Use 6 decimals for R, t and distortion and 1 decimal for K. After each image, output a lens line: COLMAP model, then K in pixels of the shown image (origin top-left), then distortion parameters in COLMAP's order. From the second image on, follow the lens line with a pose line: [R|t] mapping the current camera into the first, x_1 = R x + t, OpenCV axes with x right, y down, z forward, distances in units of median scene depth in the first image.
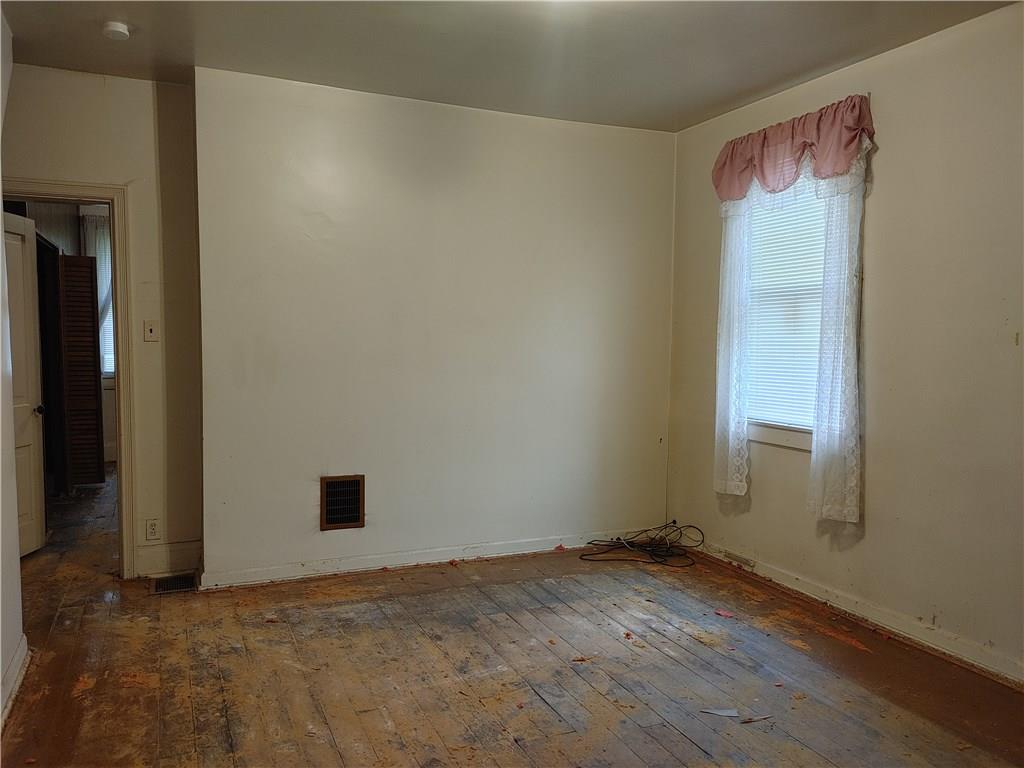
lens RADIAL K [[779.3, 0, 507.4], [0, 779.3, 377.4], [0, 0, 1]] dist [0.061366, -0.043213]
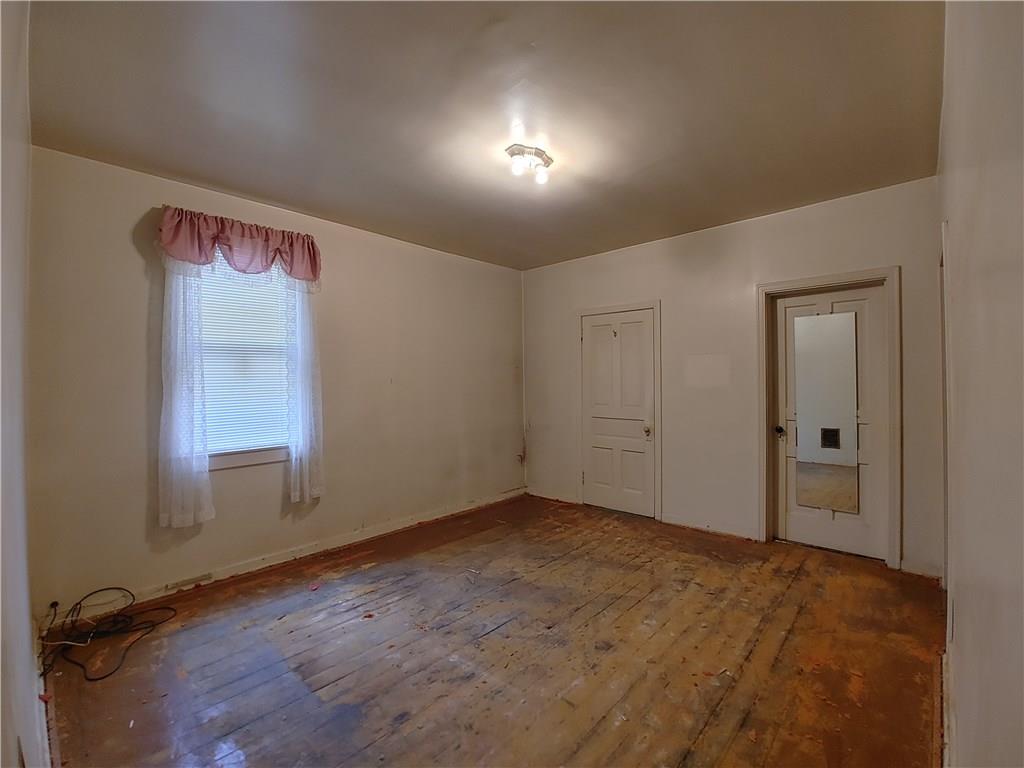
lens RADIAL K [[444.8, 0, 507.4], [0, 444.8, 376.6], [0, 0, 1]] dist [-0.026587, 0.003566]
pose [[-0.393342, 0.006670, 0.919368, -0.531695], [0.059985, 0.998029, 0.018423, -0.051774], [-0.917433, 0.062395, -0.392967, 0.942574]]
